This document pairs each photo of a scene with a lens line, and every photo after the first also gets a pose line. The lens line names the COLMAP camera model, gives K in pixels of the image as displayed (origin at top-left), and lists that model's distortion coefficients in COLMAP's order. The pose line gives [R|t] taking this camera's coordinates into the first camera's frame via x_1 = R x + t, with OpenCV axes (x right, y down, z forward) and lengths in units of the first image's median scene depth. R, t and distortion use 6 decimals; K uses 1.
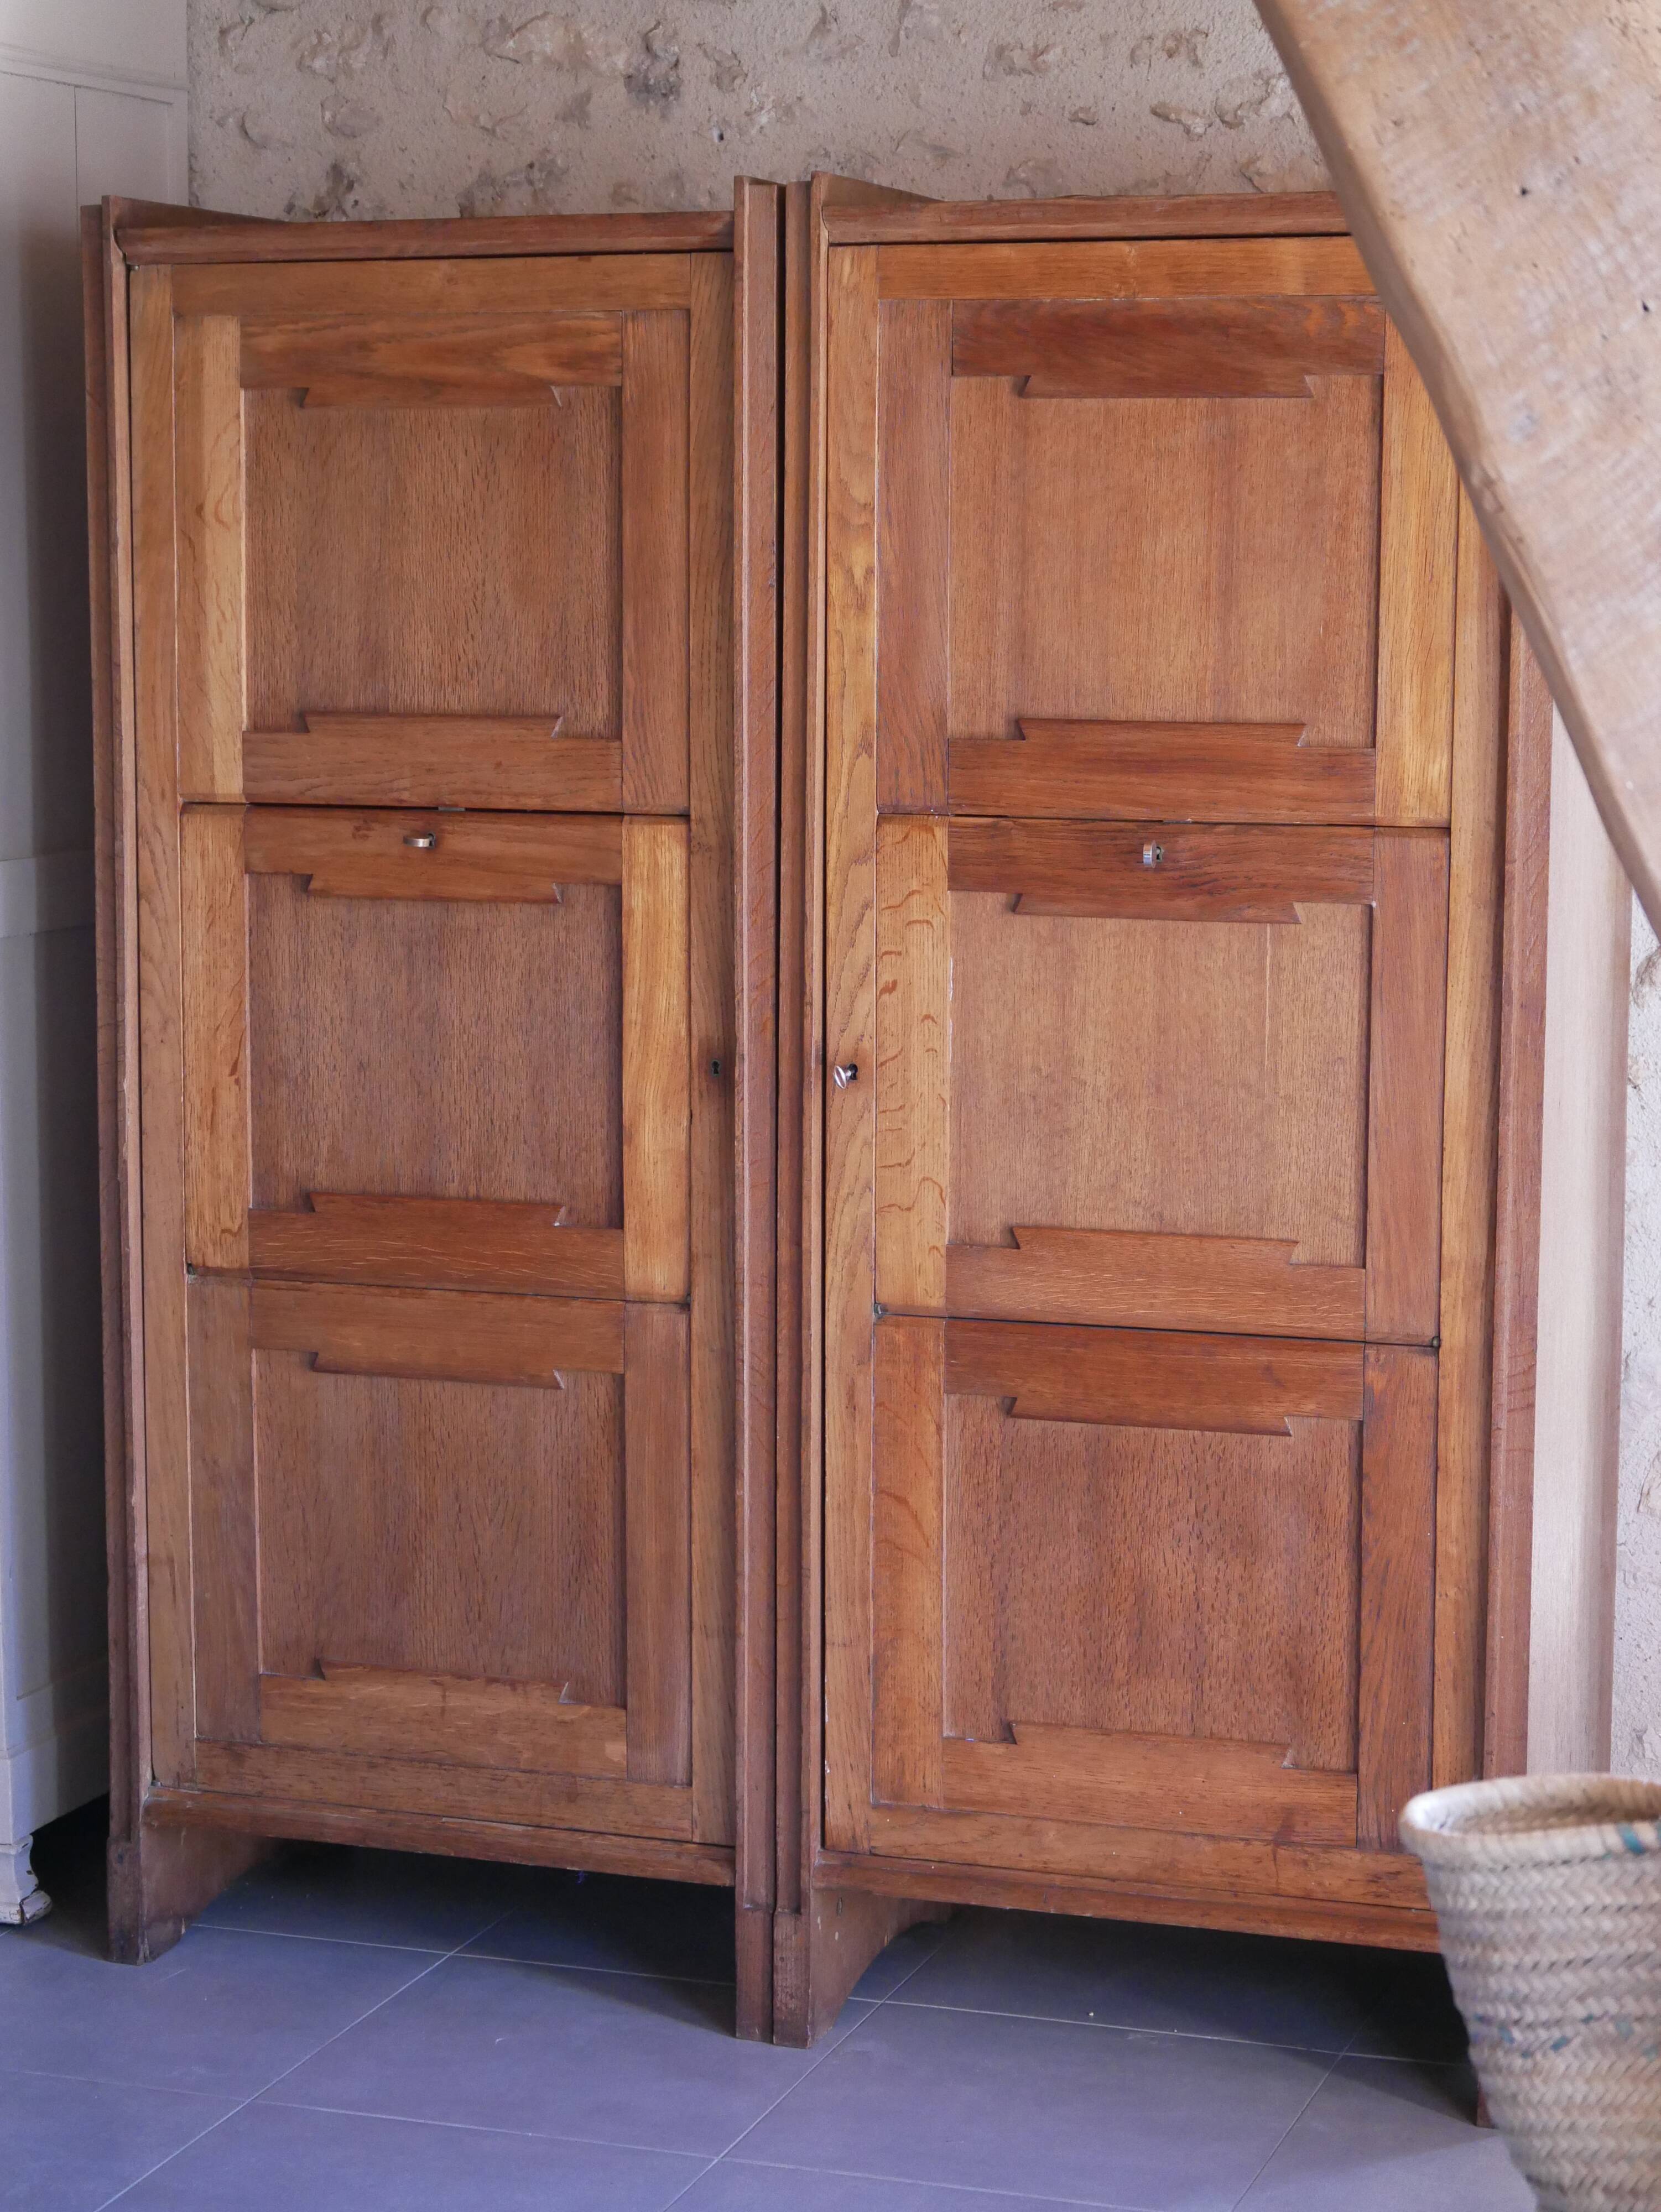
lens RADIAL K [[4565.9, 0, 828.2], [0, 4565.9, 1096.5], [0, 0, 1]] dist [-0.044186, 0.197182]
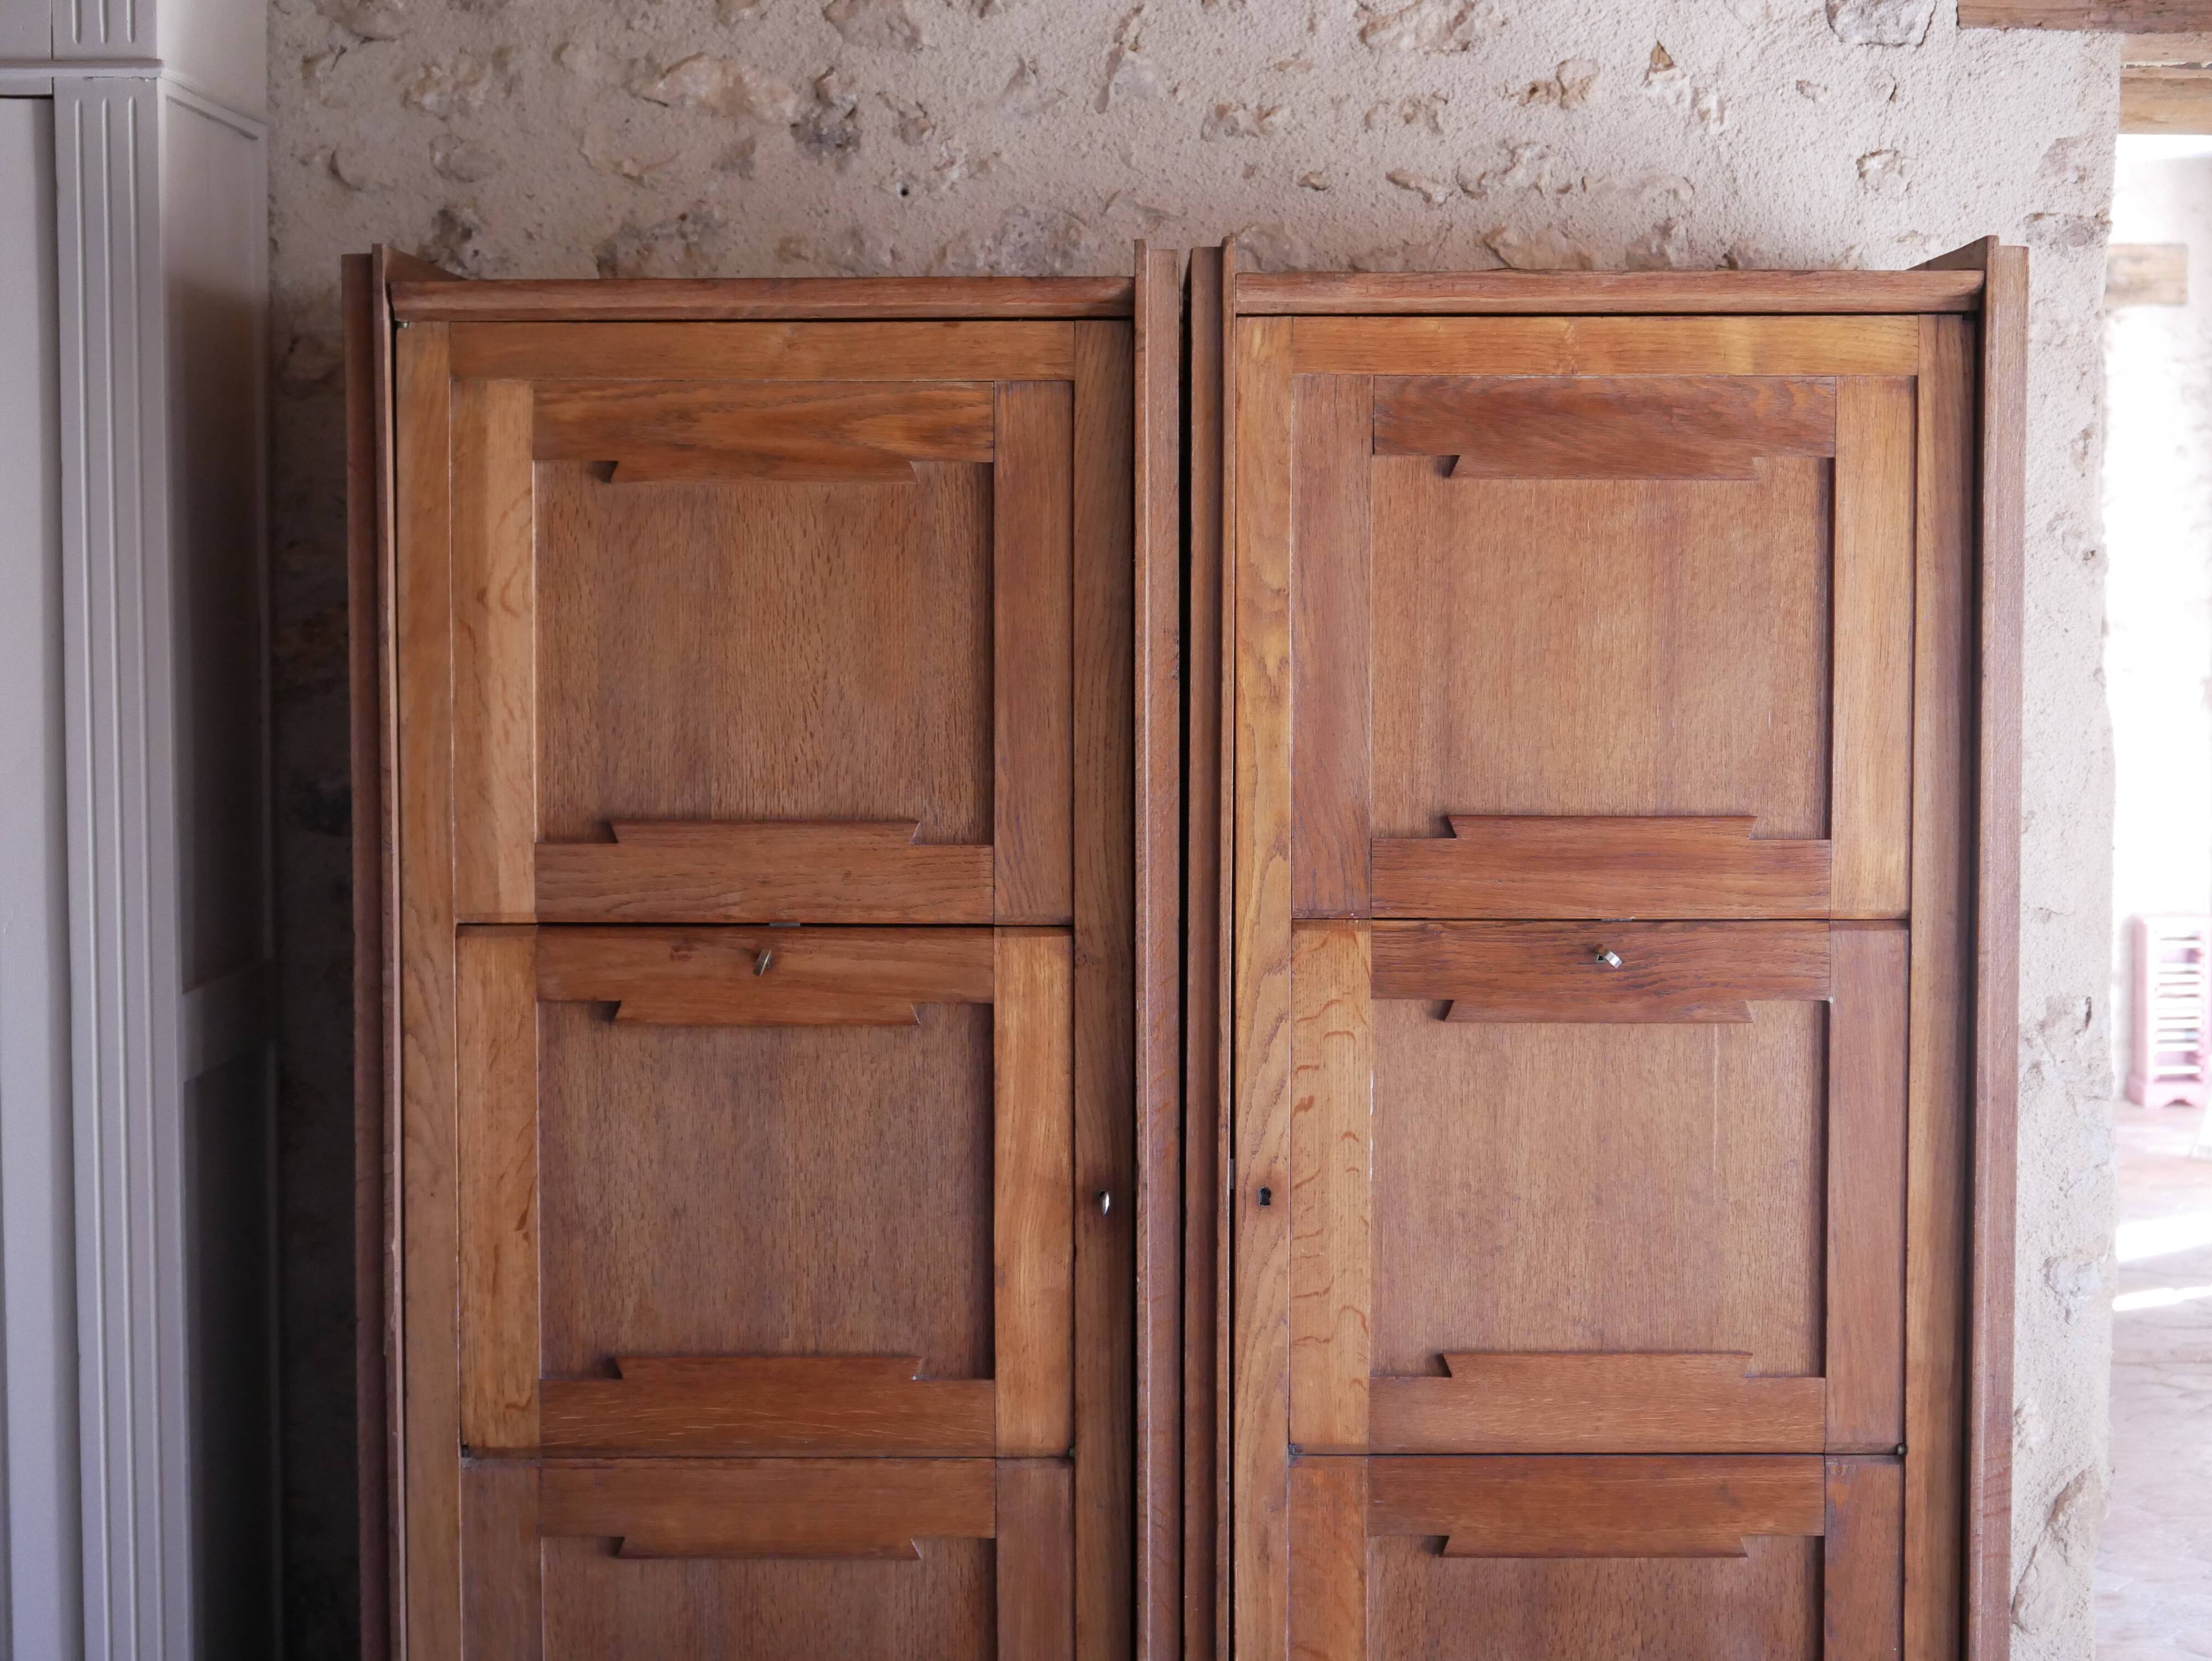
lens RADIAL K [[4565.9, 0, 1101.0], [0, 4565.9, 855.7], [0, 0, 1]] dist [-0.044186, 0.197182]
pose [[0.945705, -0.022712, 0.324233, -0.326433], [0.042042, 0.997723, -0.052734, -0.027048], [-0.322297, 0.063502, 0.944506, 0.127827]]
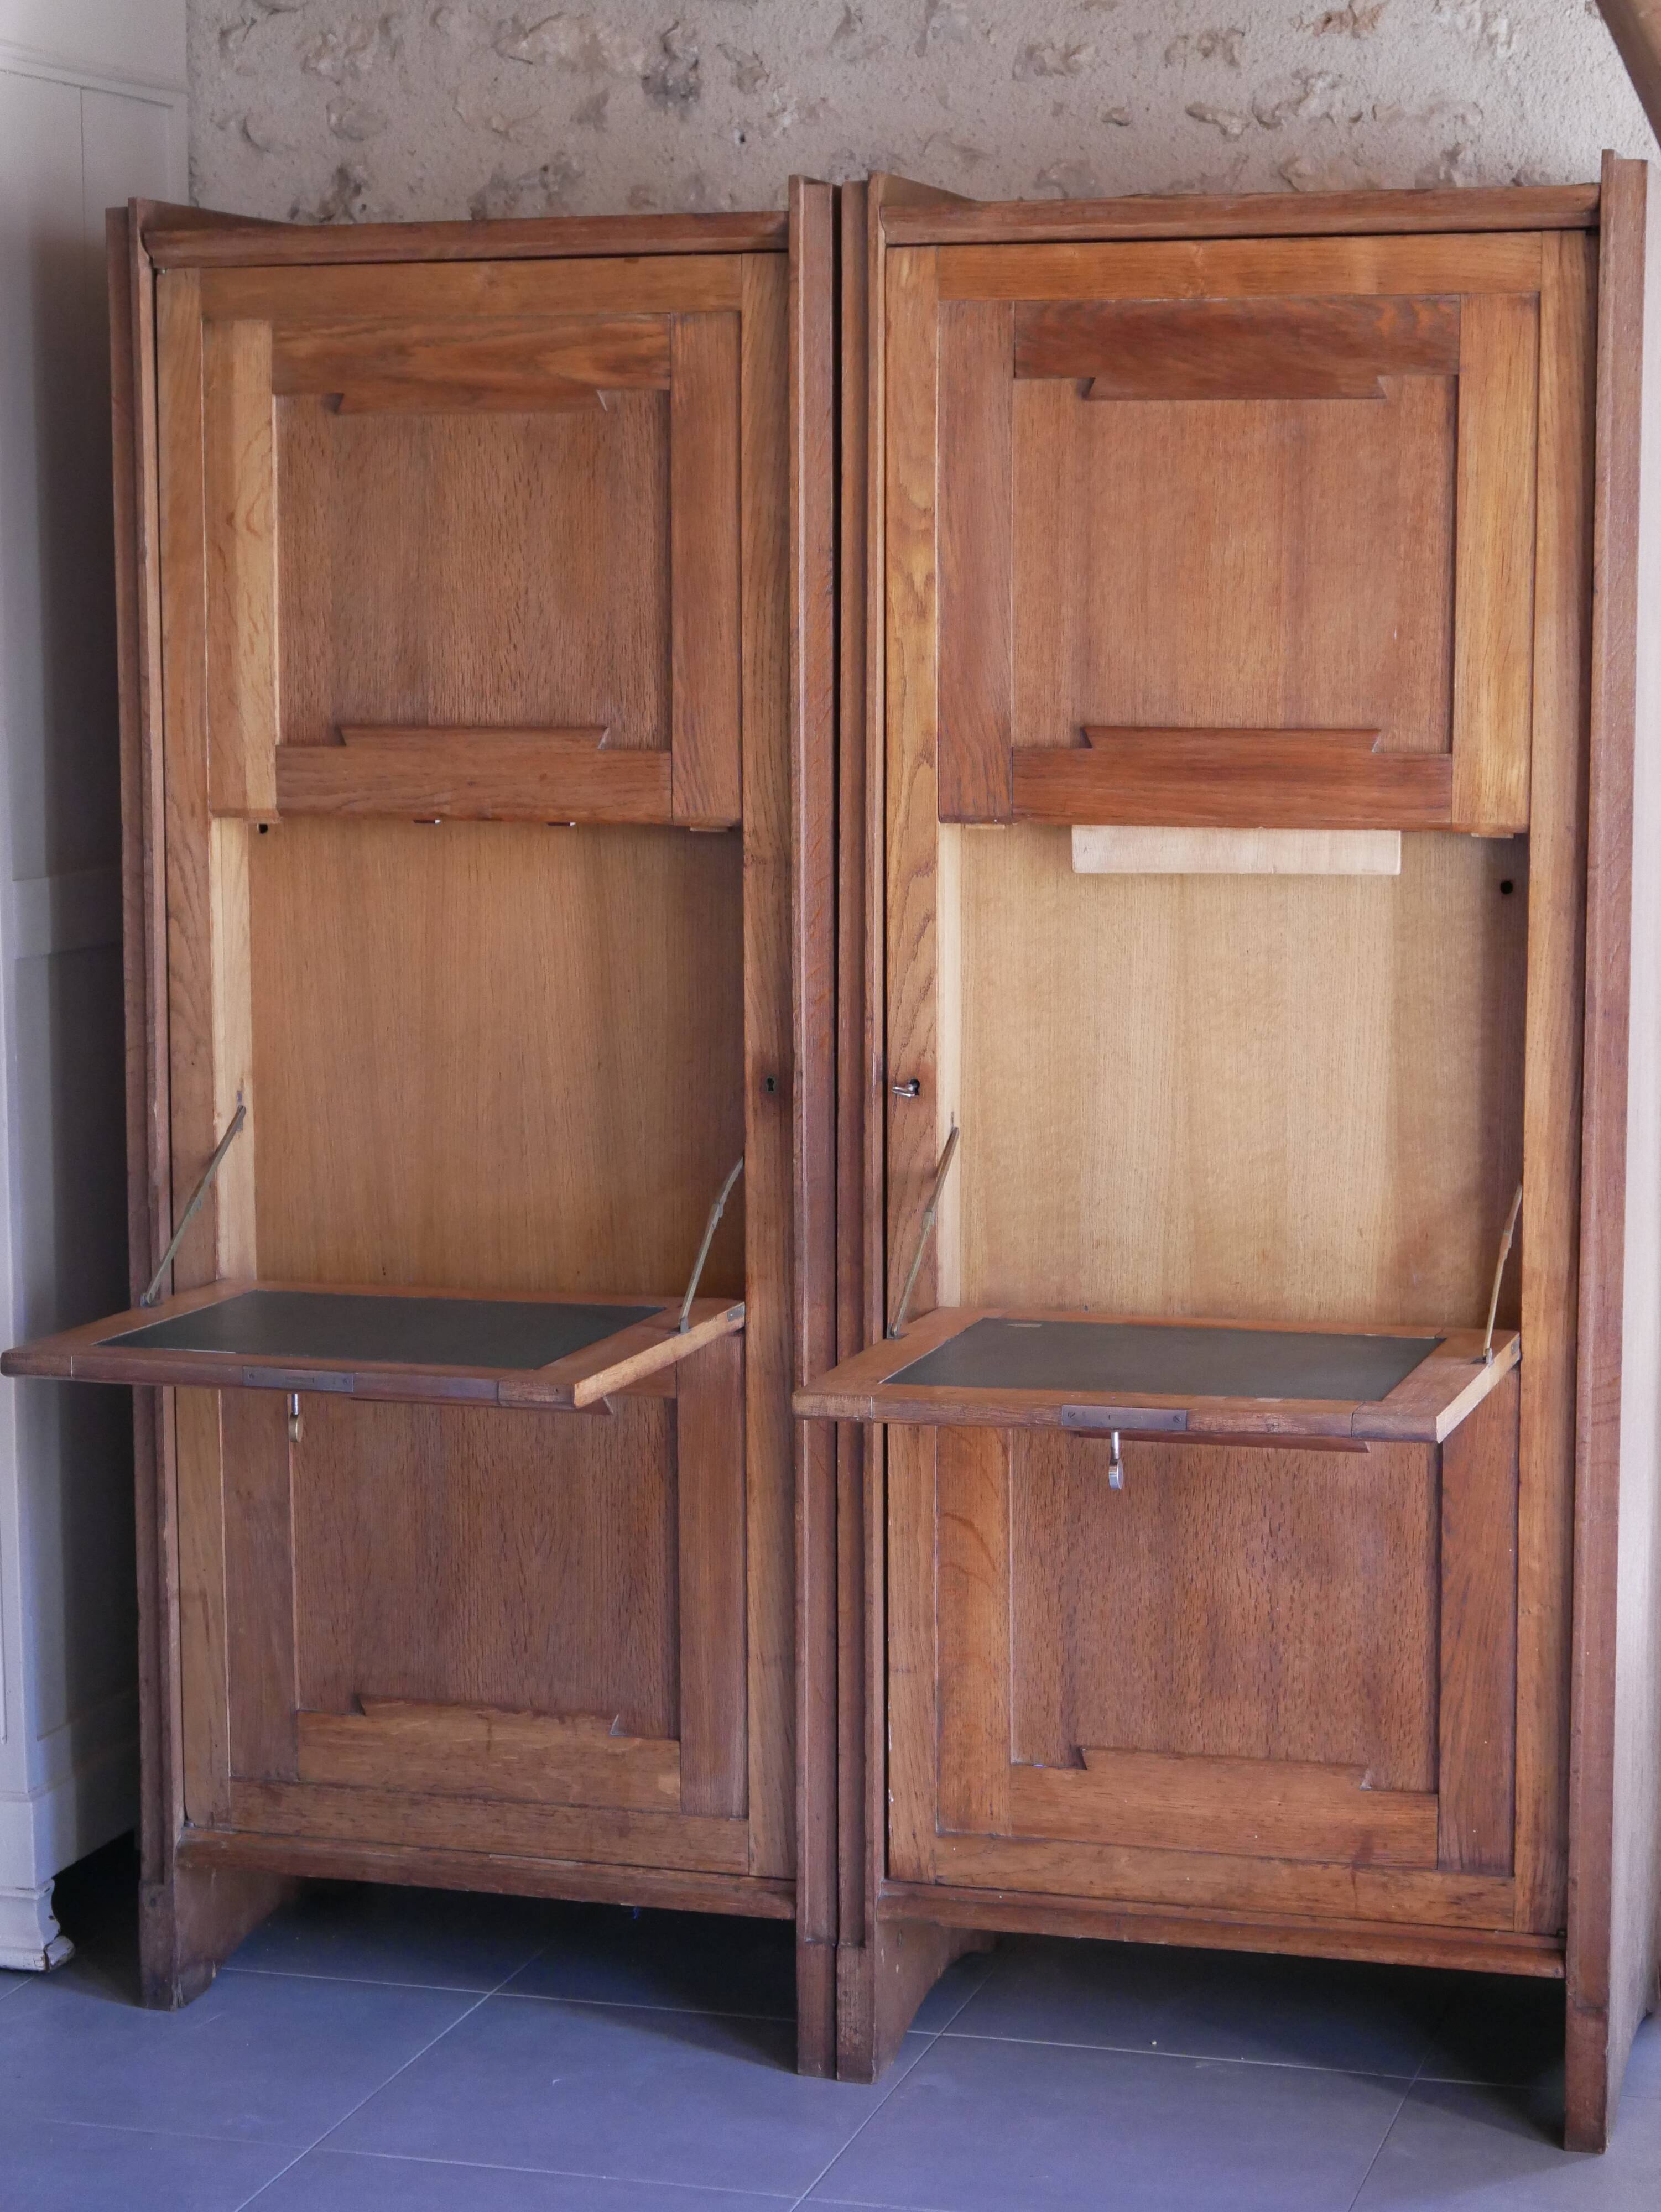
lens RADIAL K [[4565.9, 0, 828.2], [0, 4565.9, 1096.5], [0, 0, 1]] dist [-0.044186, 0.197182]
pose [[0.998994, -0.010141, 0.043681, -0.056082], [0.010364, 0.999934, -0.004900, 0.001194], [-0.043629, 0.005348, 0.999033, 0.020002]]
